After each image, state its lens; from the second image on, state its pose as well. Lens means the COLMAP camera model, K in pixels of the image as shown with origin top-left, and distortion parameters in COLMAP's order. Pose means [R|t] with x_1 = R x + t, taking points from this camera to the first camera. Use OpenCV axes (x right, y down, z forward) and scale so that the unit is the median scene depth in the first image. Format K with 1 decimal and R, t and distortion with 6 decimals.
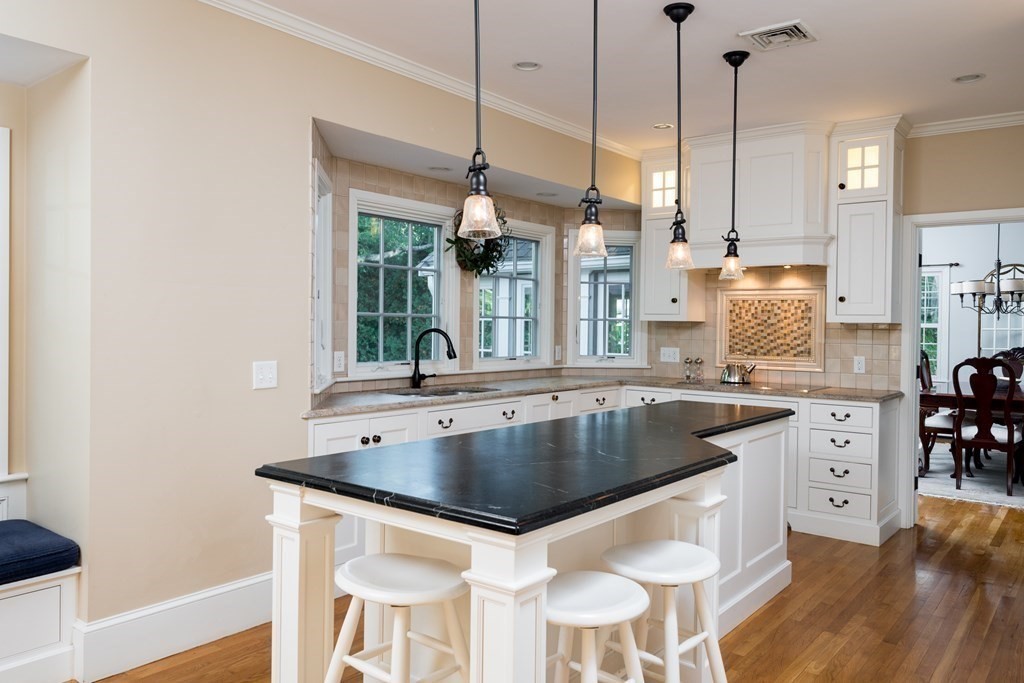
lens RADIAL K [[754.7, 0, 512.3], [0, 754.7, 320.8], [0, 0, 1]] dist [-0.008264, 0.000266]
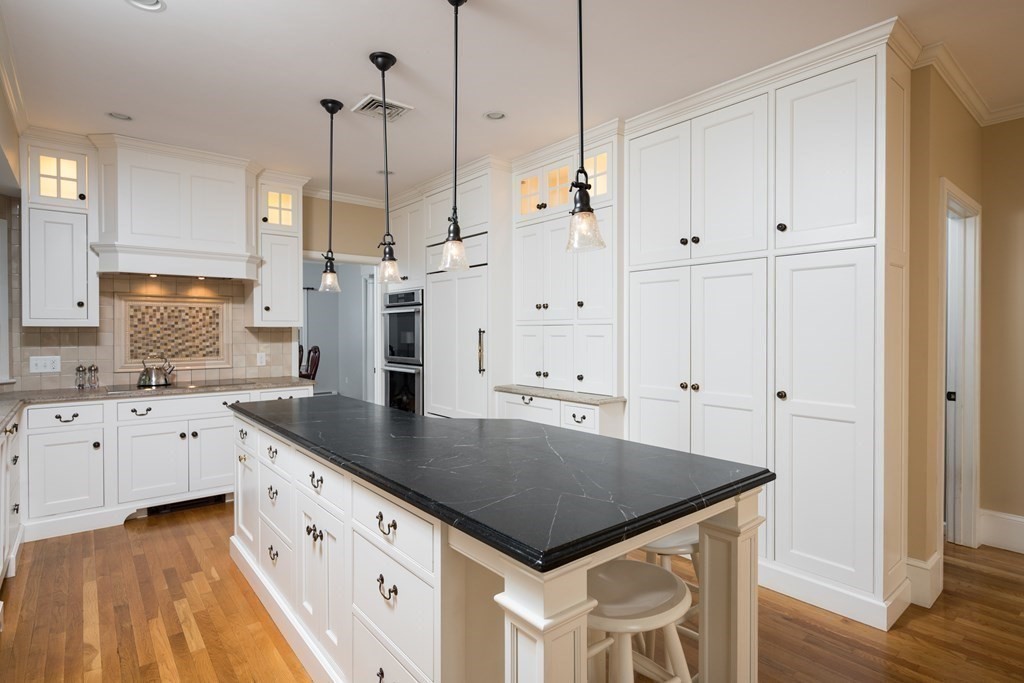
lens RADIAL K [[524.9, 0, 513.3], [0, 524.9, 331.0], [0, 0, 1]] dist [0.003347, 0.000196]
pose [[0.206039, -0.015693, 0.978418, -0.312052], [0.002813, 0.999877, 0.015445, -0.002728], [-0.978540, -0.000430, 0.206058, 0.366378]]
